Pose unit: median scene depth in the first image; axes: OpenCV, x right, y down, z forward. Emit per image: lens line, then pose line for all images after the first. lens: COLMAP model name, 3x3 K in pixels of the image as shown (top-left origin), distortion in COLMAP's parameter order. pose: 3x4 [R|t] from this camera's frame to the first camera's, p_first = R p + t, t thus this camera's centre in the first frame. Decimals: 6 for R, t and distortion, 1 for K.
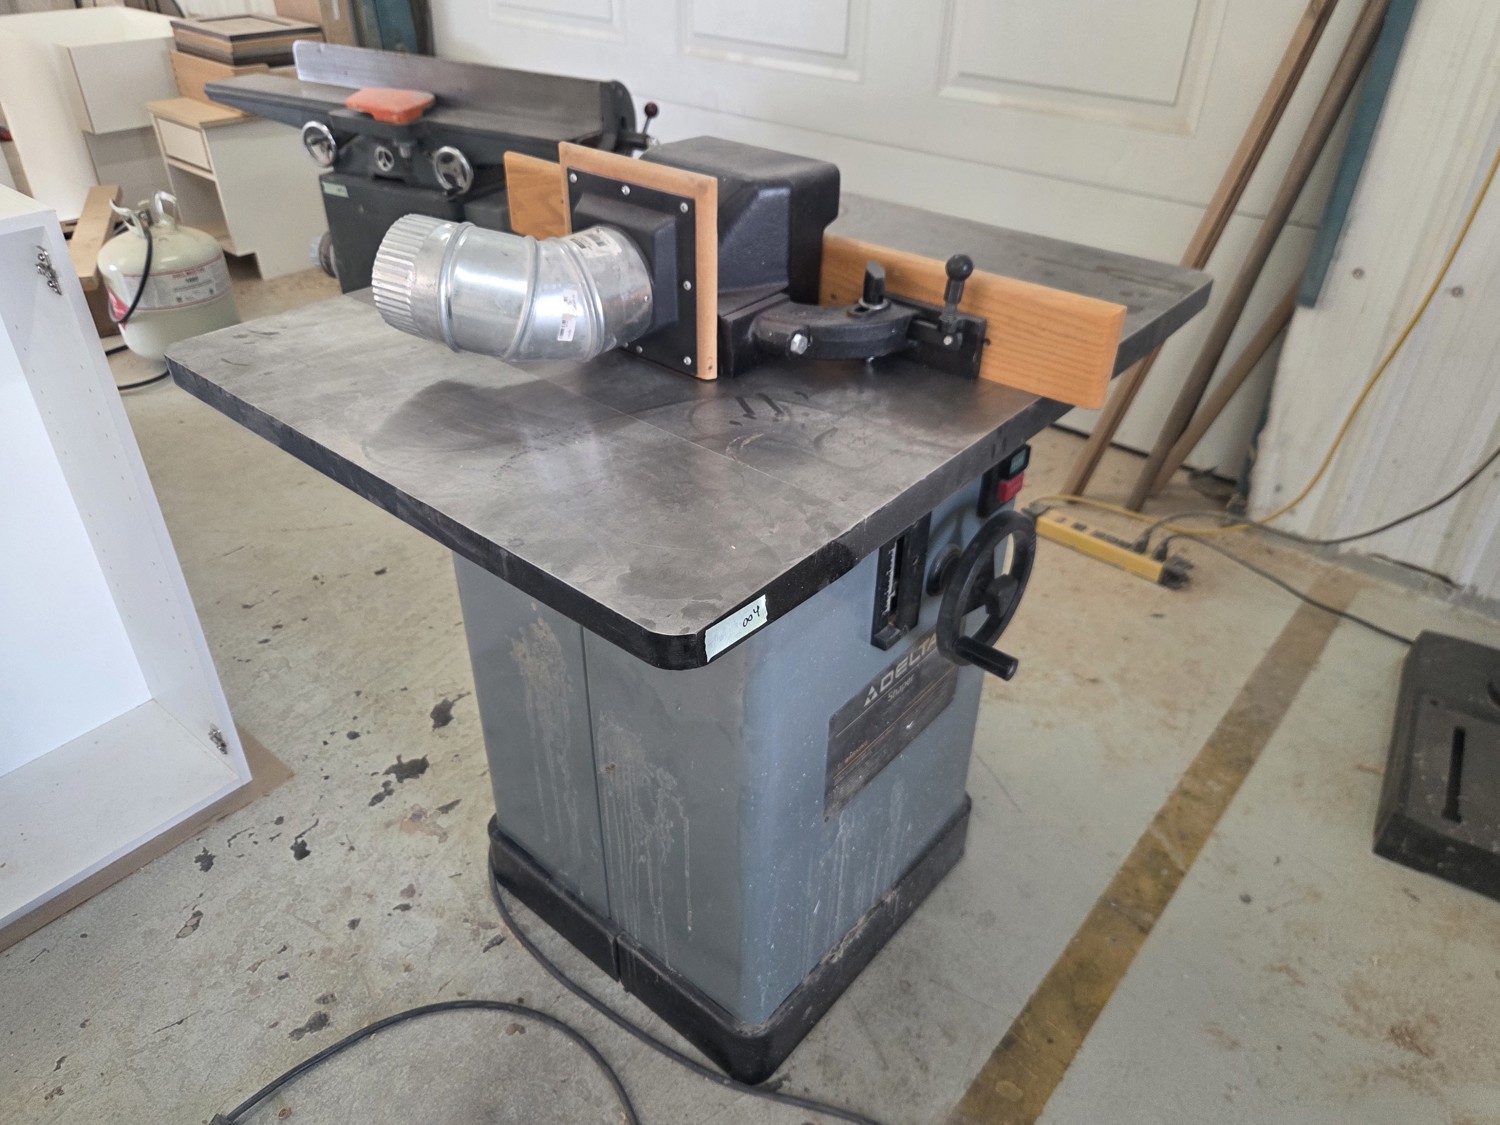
lens RADIAL K [[1052.0, 0, 752.7], [0, 1052.0, 560.4], [0, 0, 1]] dist [0.069638, -0.059648]
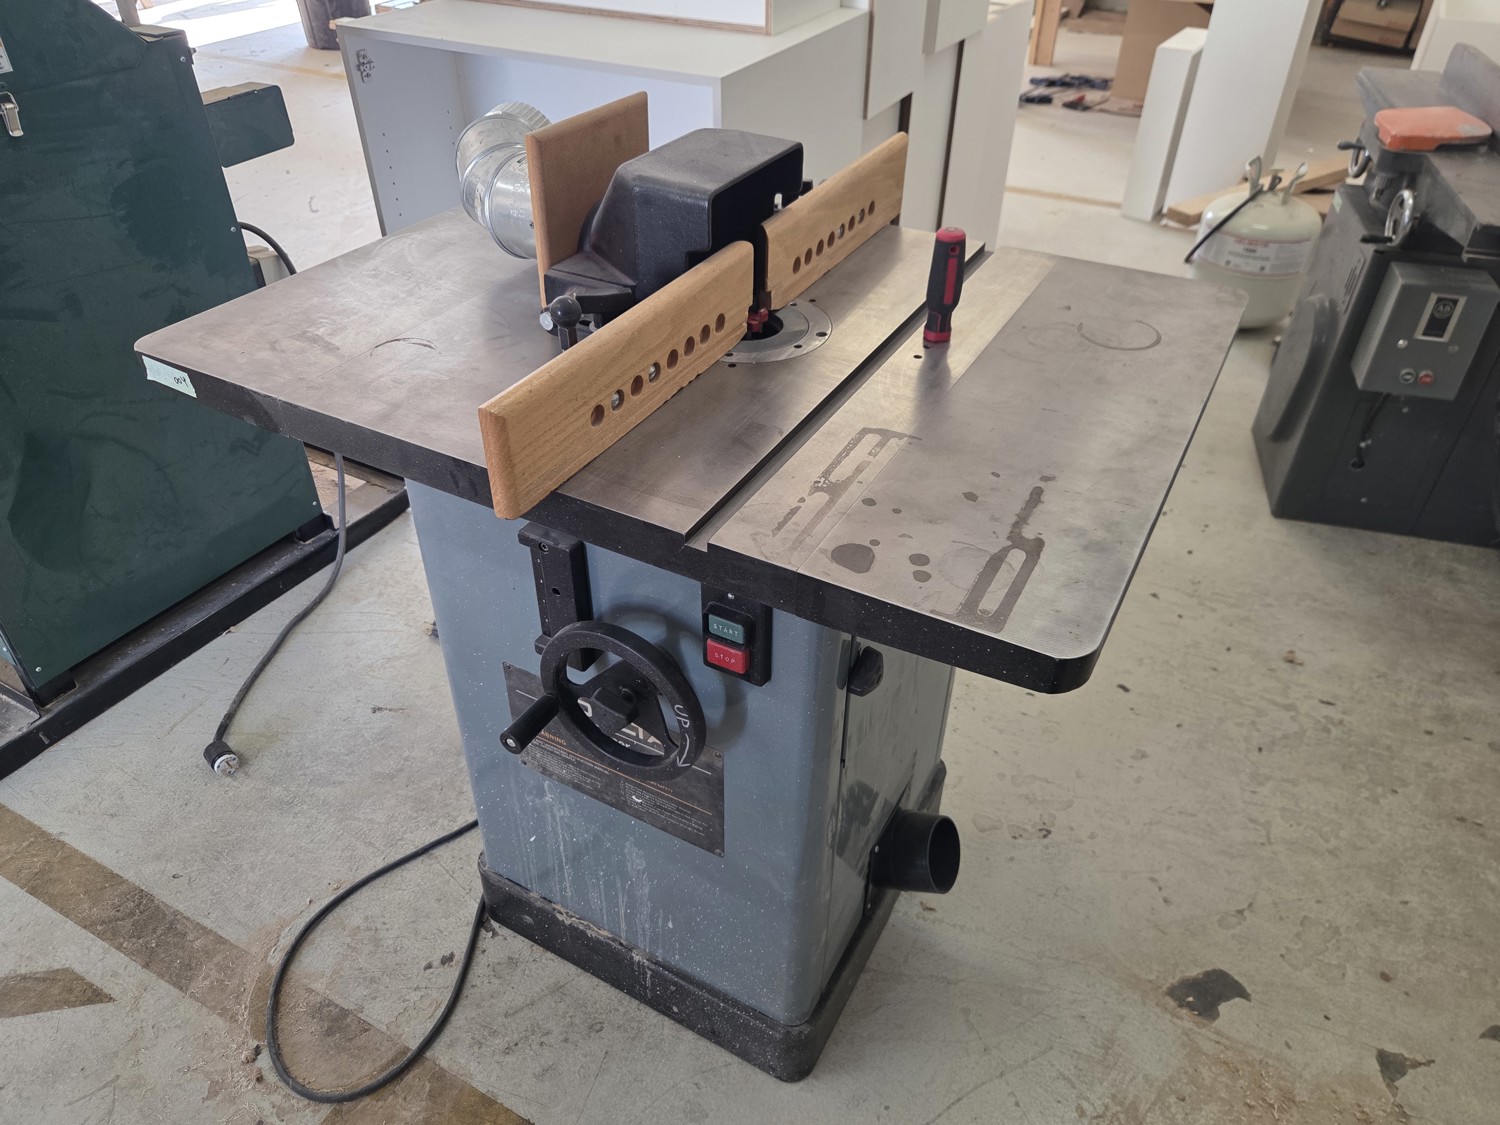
lens RADIAL K [[1040.7, 0, 742.7], [0, 1040.7, 565.8], [0, 0, 1]] dist [0.077369, -0.065853]
pose [[0.198804, 0.581118, -0.789164, 0.689351], [-0.551512, 0.731970, 0.400067, -0.366329], [0.810130, 0.355699, 0.466012, 0.516542]]
